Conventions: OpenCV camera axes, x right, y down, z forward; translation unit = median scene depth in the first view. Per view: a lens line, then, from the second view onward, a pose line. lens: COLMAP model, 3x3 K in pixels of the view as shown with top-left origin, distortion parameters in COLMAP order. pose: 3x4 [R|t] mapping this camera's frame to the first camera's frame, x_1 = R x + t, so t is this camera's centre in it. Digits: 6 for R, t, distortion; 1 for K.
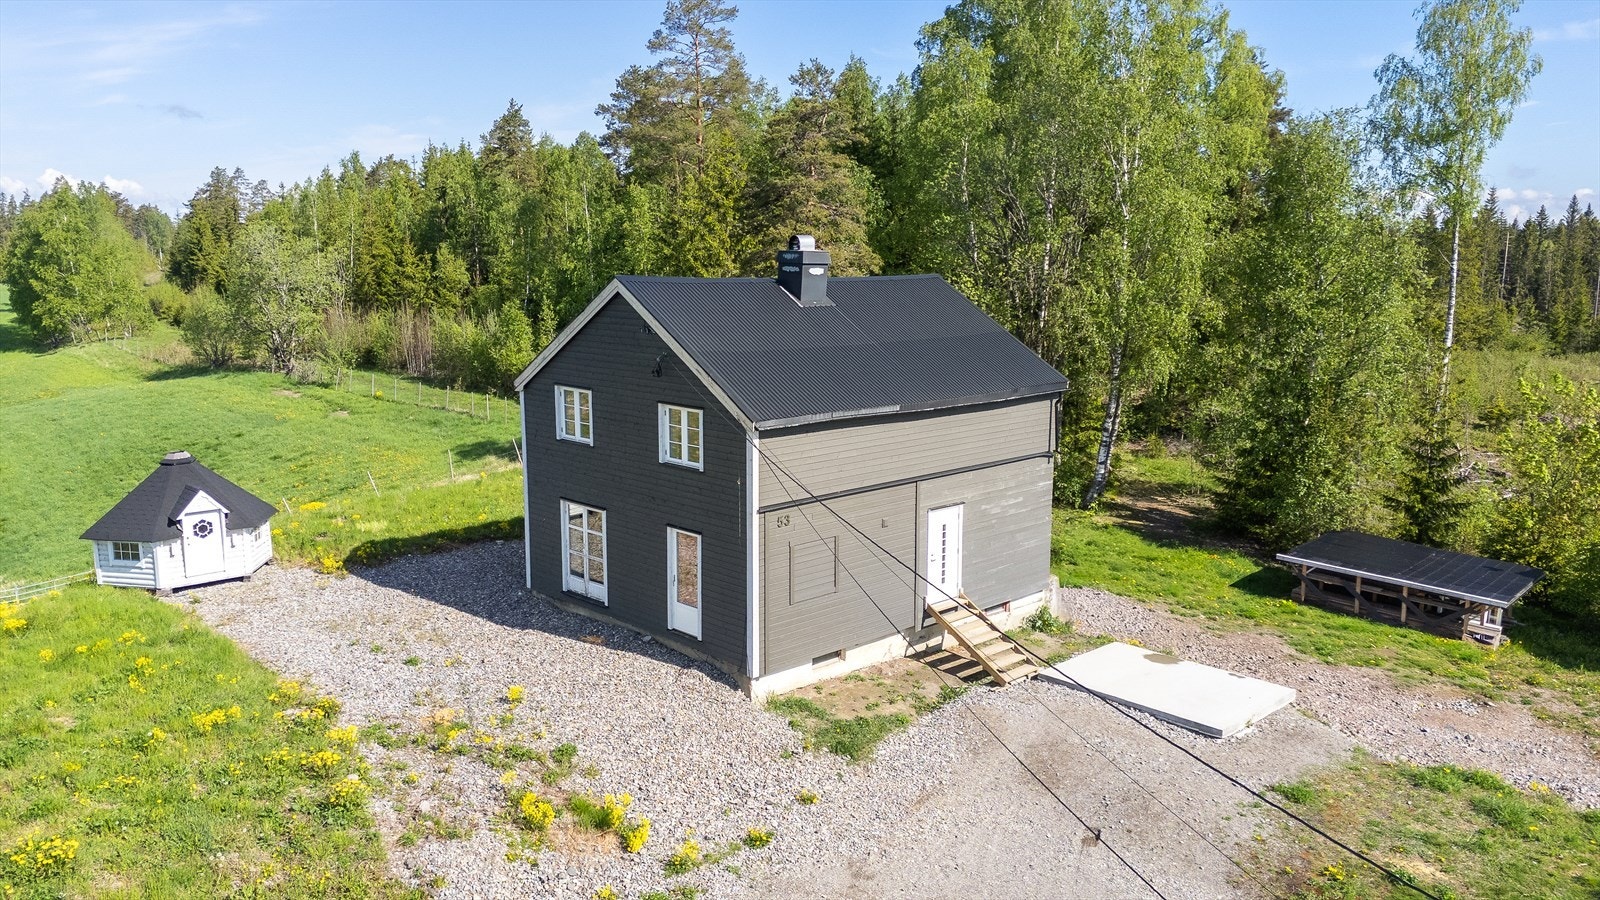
lens RADIAL K [[1184.6, 0, 800.0], [0, 1184.6, 450.0], [0, 0, 1]] dist [0.050400, -0.046874]
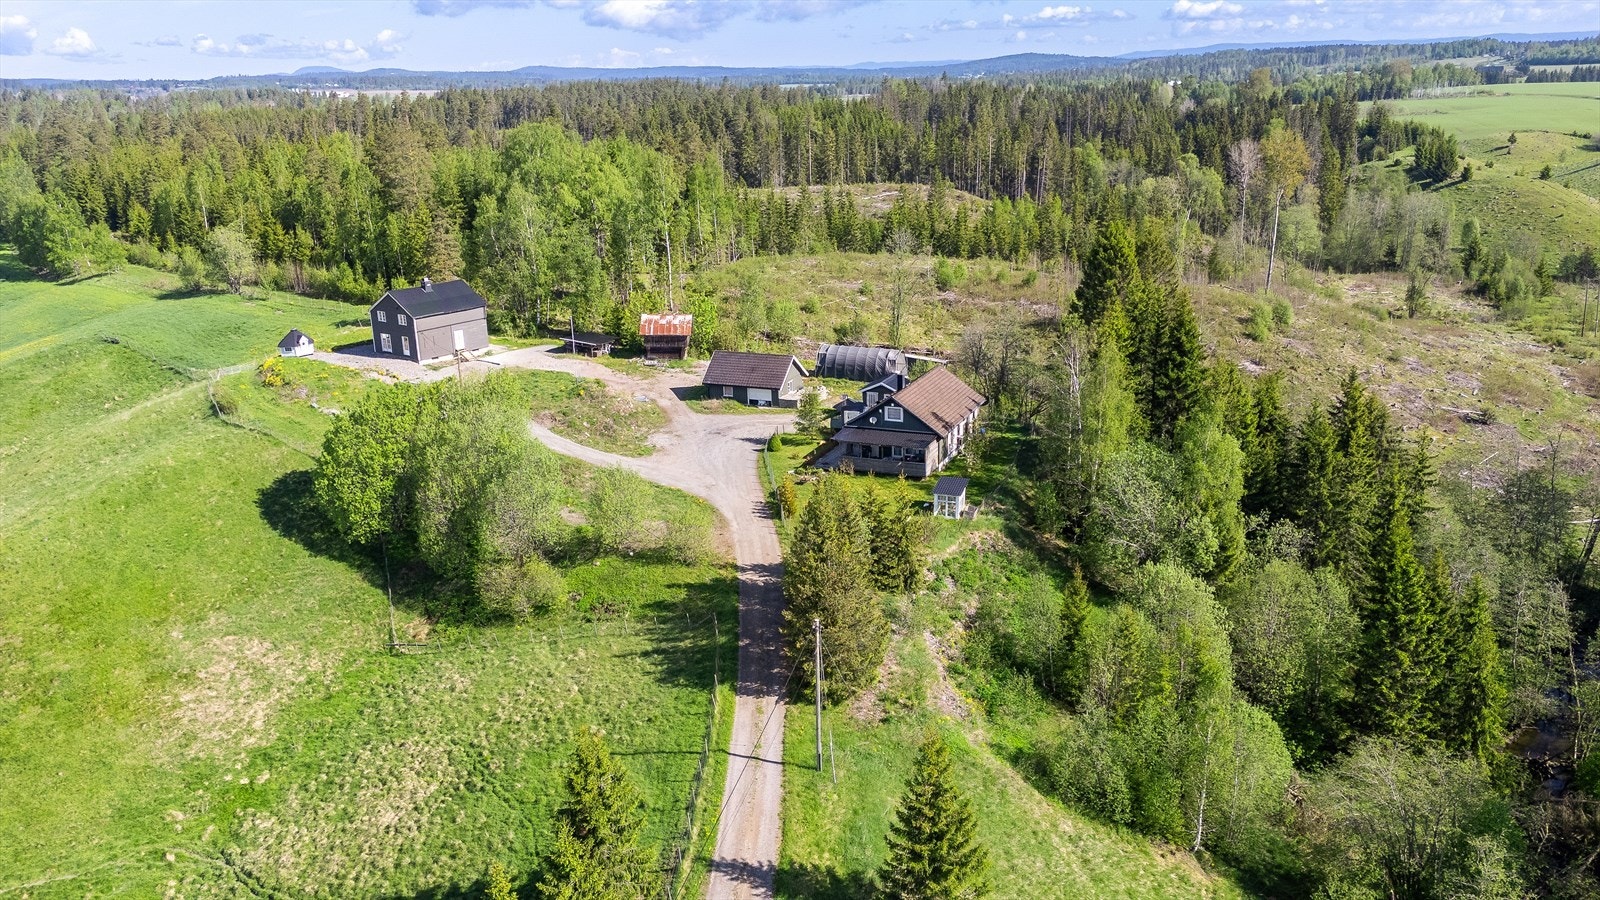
lens RADIAL K [[1169.9, 0, 800.0], [0, 1169.9, 450.0], [0, 0, 1]] dist [0.069765, -0.079747]
pose [[0.983933, -0.078936, 0.160139, 0.502209], [0.057189, 0.989038, 0.136136, -0.033663], [-0.169129, -0.124791, 0.977662, -3.008932]]
